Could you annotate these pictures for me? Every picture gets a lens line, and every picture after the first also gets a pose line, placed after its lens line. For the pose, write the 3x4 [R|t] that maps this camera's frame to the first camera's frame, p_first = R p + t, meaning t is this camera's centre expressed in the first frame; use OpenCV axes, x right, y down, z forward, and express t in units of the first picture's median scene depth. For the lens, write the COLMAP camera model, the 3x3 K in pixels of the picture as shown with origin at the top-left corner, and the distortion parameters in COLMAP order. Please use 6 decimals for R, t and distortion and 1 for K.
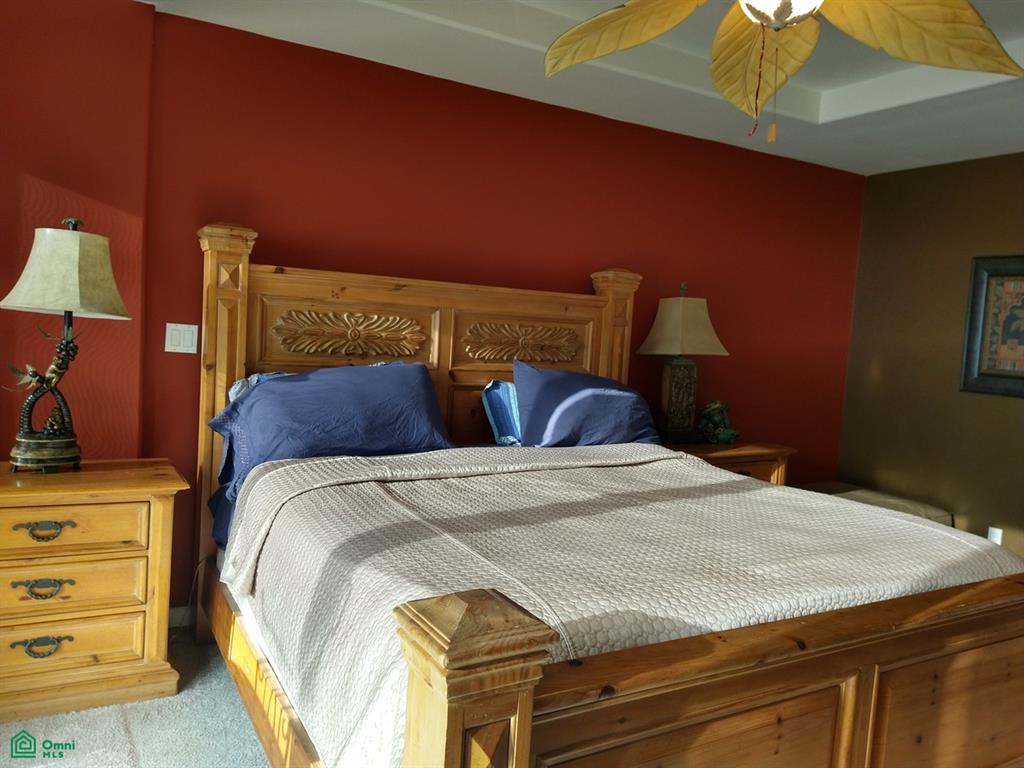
lens RADIAL K [[765.7, 0, 511.7], [0, 765.7, 385.4], [0, 0, 1]] dist [0.092556, -0.112635]
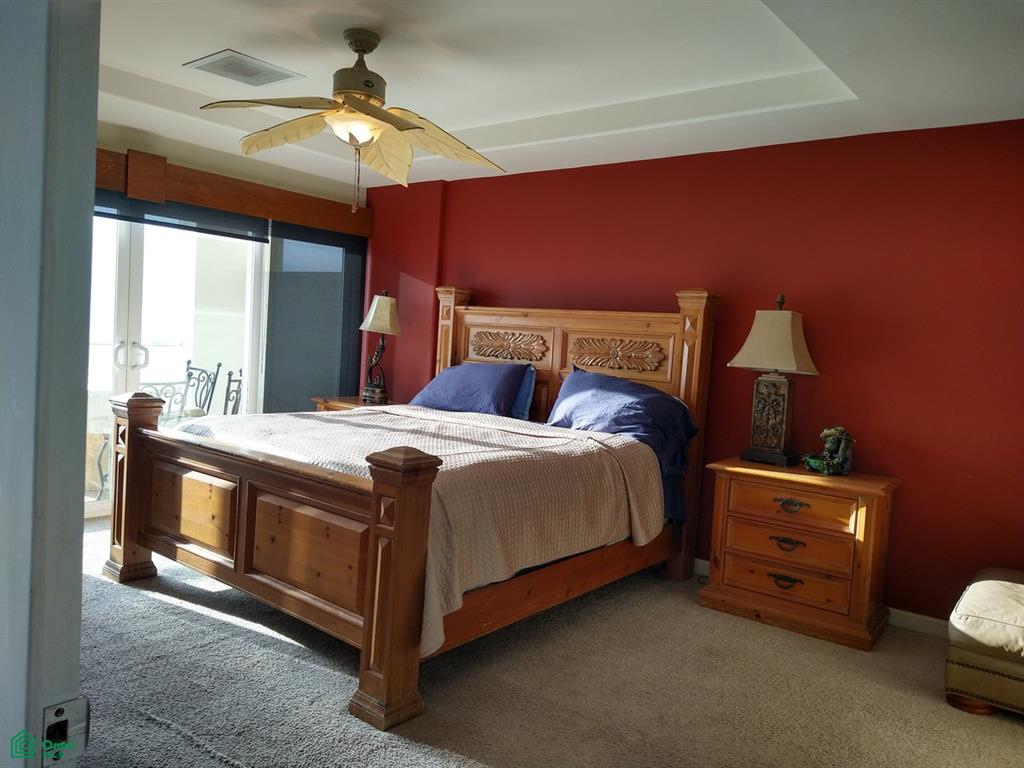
lens RADIAL K [[765.7, 0, 511.5], [0, 765.7, 379.8], [0, 0, 1]] dist [0.092556, -0.112635]
pose [[0.346697, 0.018802, -0.937789, 1.219405], [-0.111823, 0.993497, -0.021422, 0.035254], [0.931288, 0.112293, 0.346545, 0.441902]]
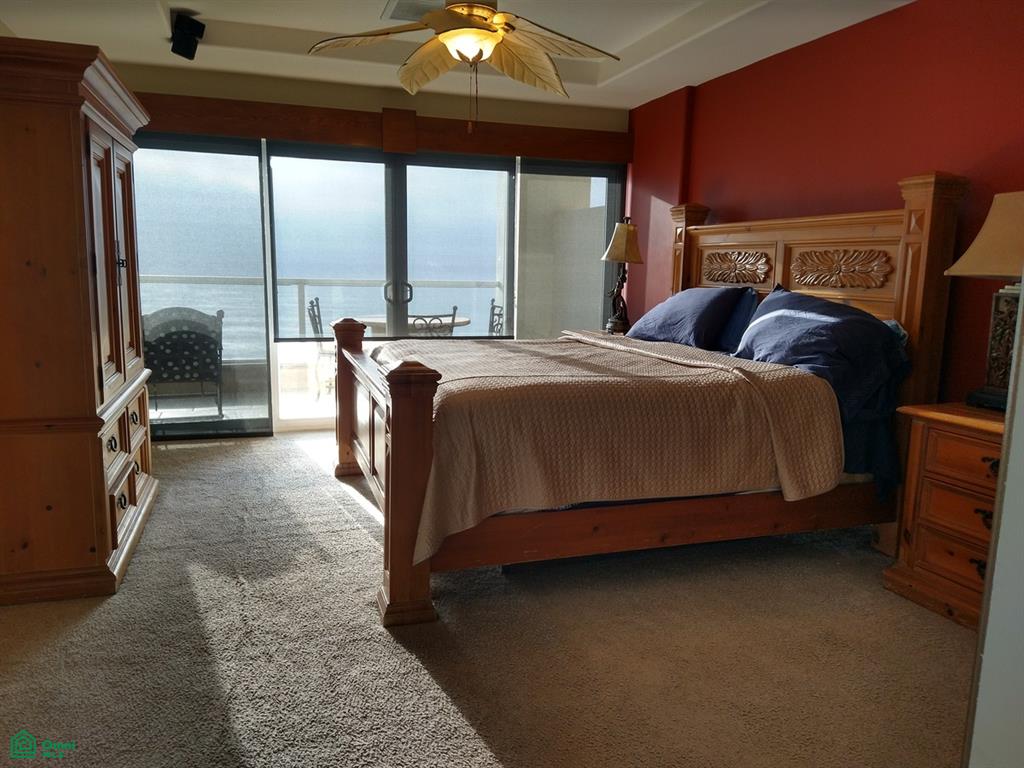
lens RADIAL K [[765.7, 0, 500.9], [0, 765.7, 384.6], [0, 0, 1]] dist [0.092556, -0.112635]
pose [[-0.228125, 0.089671, -0.969494, 1.193737], [-0.102045, 0.988064, 0.115400, 0.023262], [0.968270, 0.125257, -0.216251, 0.872483]]
